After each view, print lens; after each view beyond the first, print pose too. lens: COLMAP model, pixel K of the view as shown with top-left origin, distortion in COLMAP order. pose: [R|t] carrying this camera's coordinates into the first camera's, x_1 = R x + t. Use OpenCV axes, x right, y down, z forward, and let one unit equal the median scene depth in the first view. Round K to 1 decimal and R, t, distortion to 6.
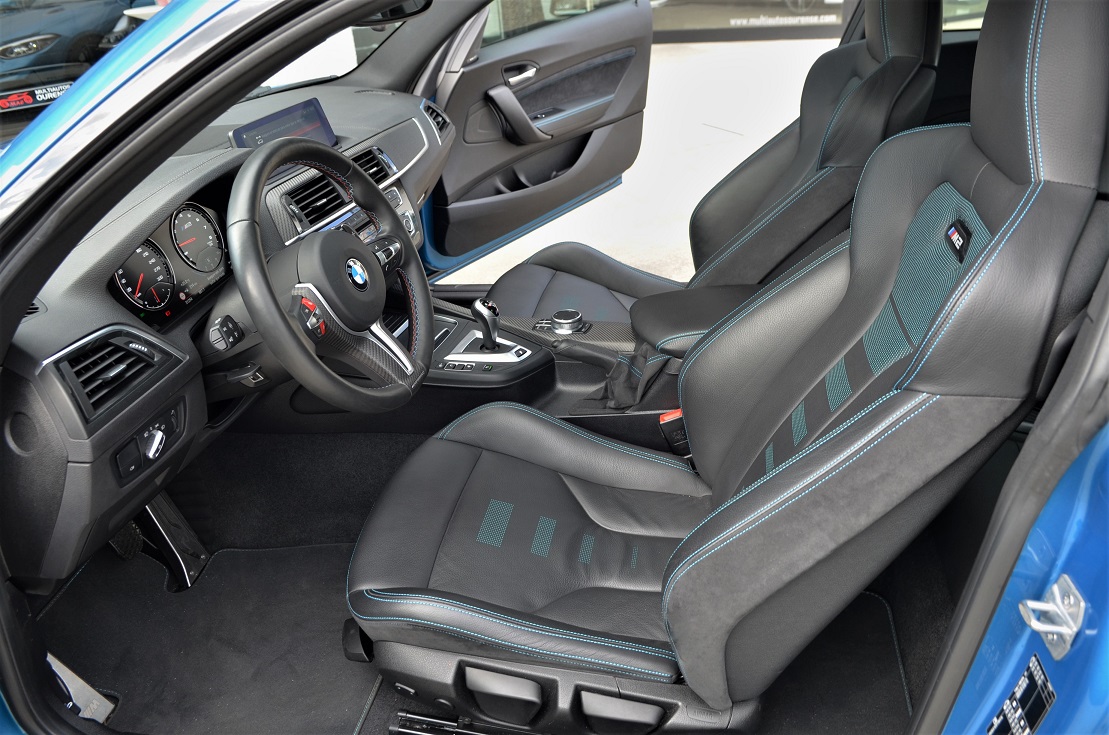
lens RADIAL K [[787.7, 0, 558.5], [0, 787.7, 350.1], [0, 0, 1]] dist [-0.062961, -0.006134]
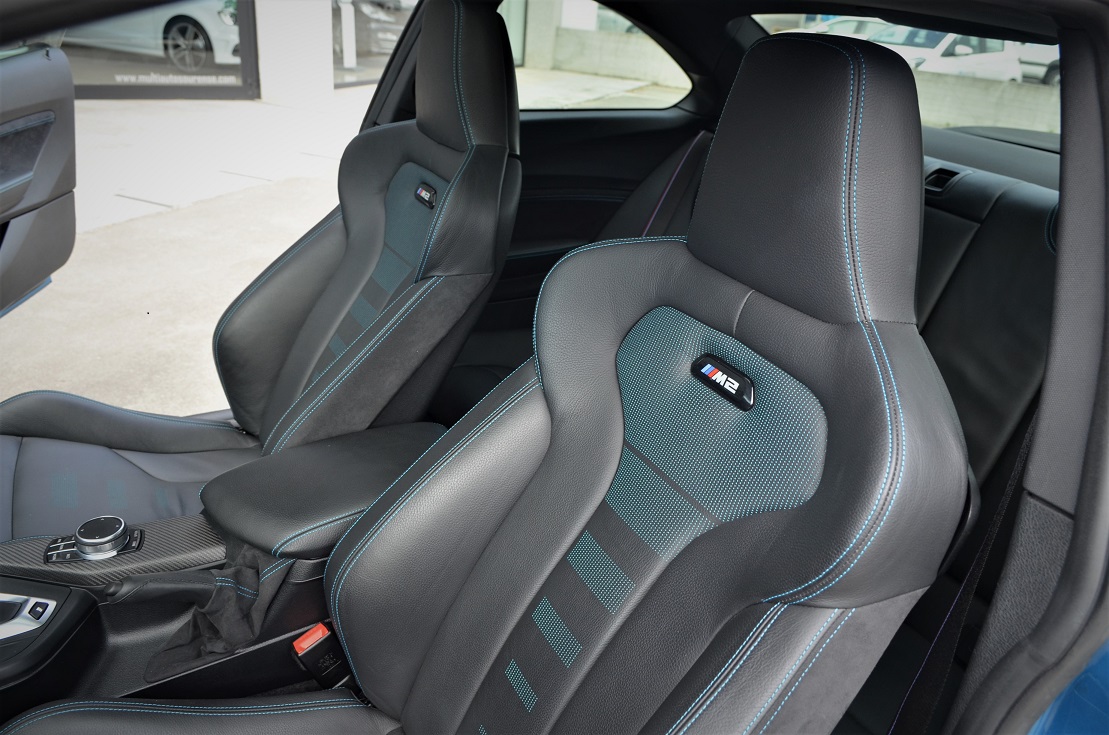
lens RADIAL K [[787.7, 0, 558.5], [0, 787.7, 350.1], [0, 0, 1]] dist [-0.062961, -0.006134]
pose [[0.747700, -0.141895, 0.648699, -0.098339], [0.186547, 0.982446, -0.000119, -0.119731], [-0.637295, 0.121102, 0.761045, 0.259435]]
